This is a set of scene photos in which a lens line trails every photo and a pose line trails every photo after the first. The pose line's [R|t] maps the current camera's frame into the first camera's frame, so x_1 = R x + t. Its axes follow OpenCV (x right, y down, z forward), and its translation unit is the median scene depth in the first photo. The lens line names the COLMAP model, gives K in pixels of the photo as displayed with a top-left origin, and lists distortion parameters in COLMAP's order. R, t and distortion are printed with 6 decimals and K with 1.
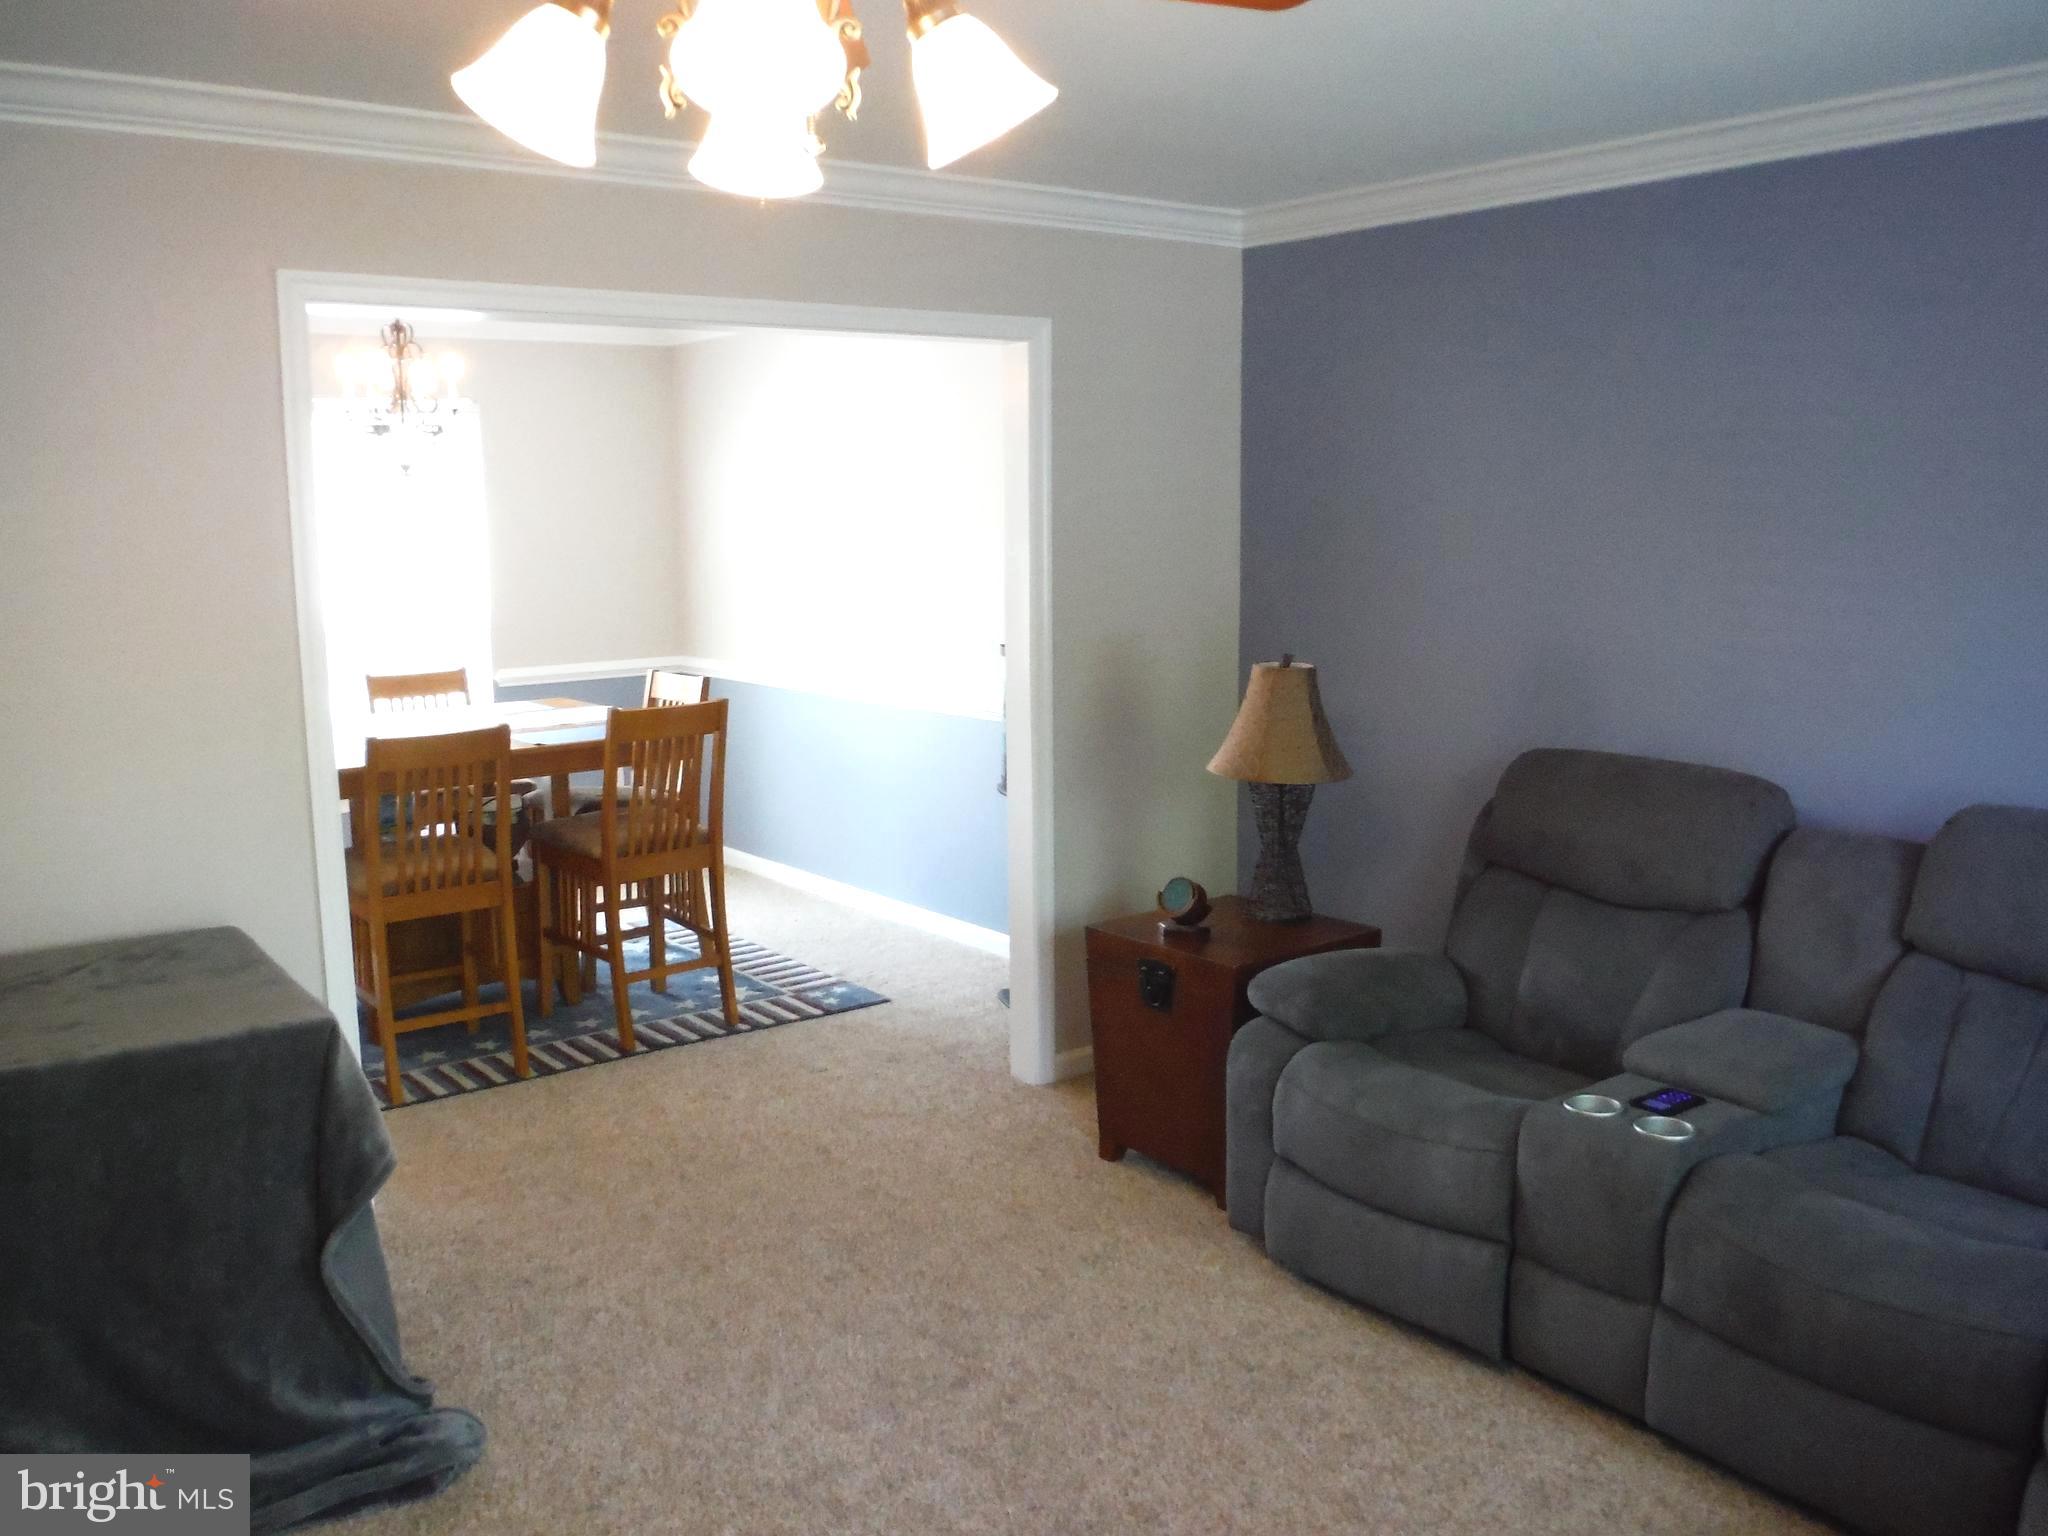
lens RADIAL K [[1723.5, 0, 1033.1], [0, 1723.5, 764.8], [0, 0, 1]] dist [-0.076120, 0.045565]
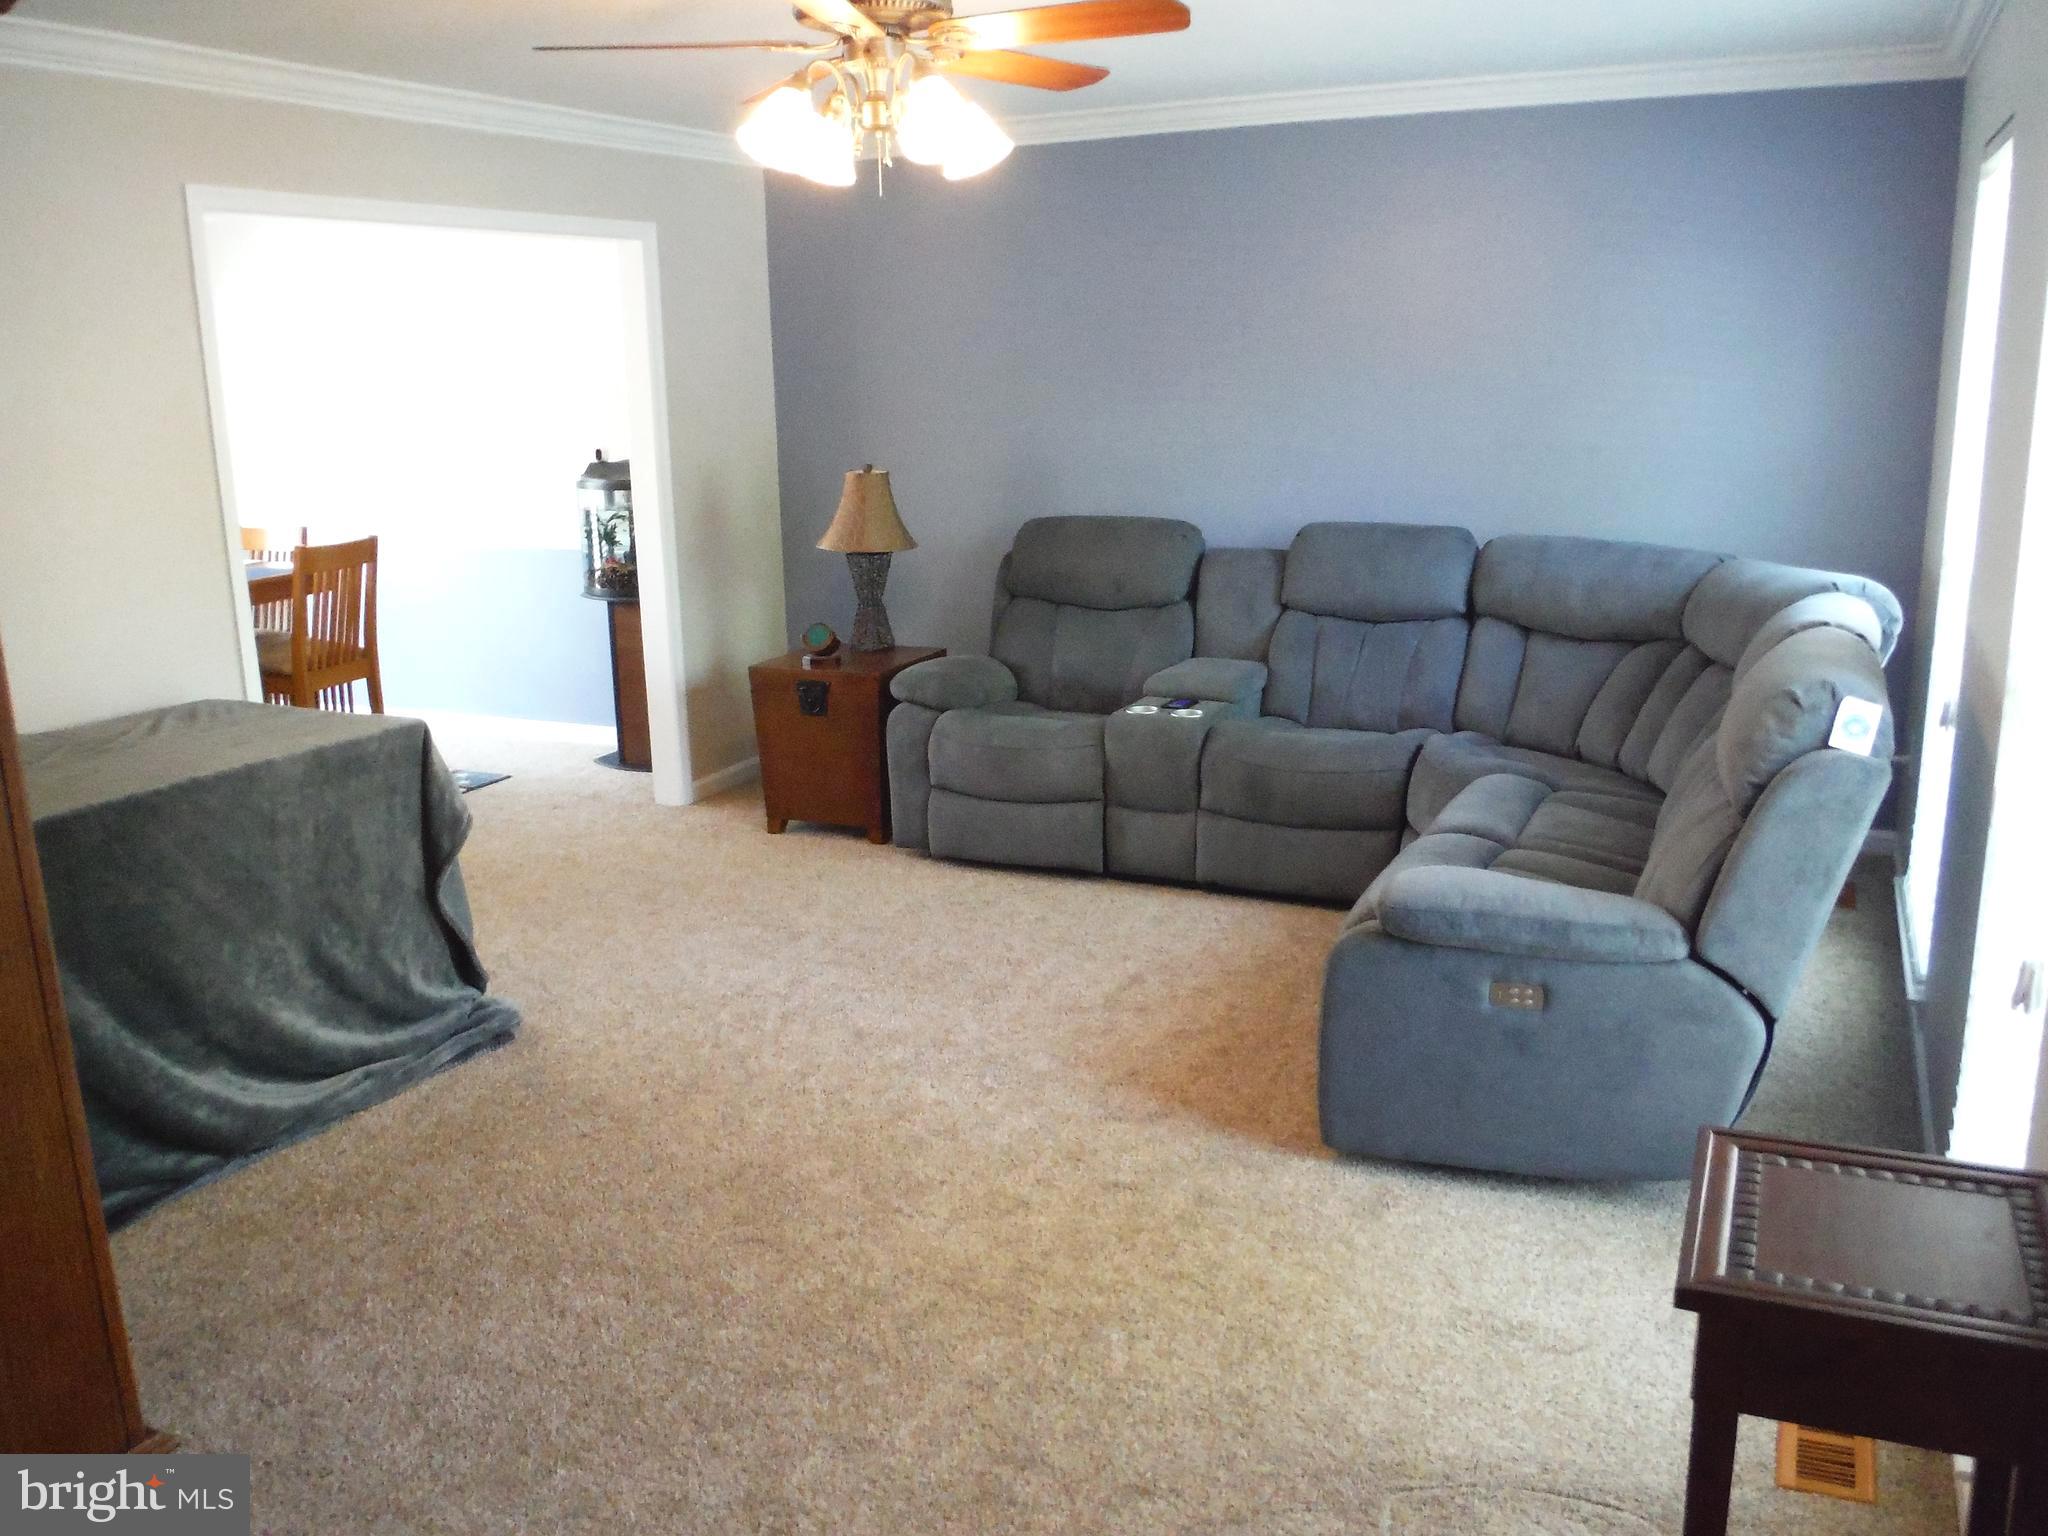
lens RADIAL K [[1723.5, 0, 1020.1], [0, 1723.5, 771.0], [0, 0, 1]] dist [-0.076120, 0.045565]
pose [[0.890834, -0.120114, 0.438164, -0.485919], [0.086747, 0.991645, 0.095474, 0.078260], [-0.445971, -0.047042, 0.893810, -0.430521]]
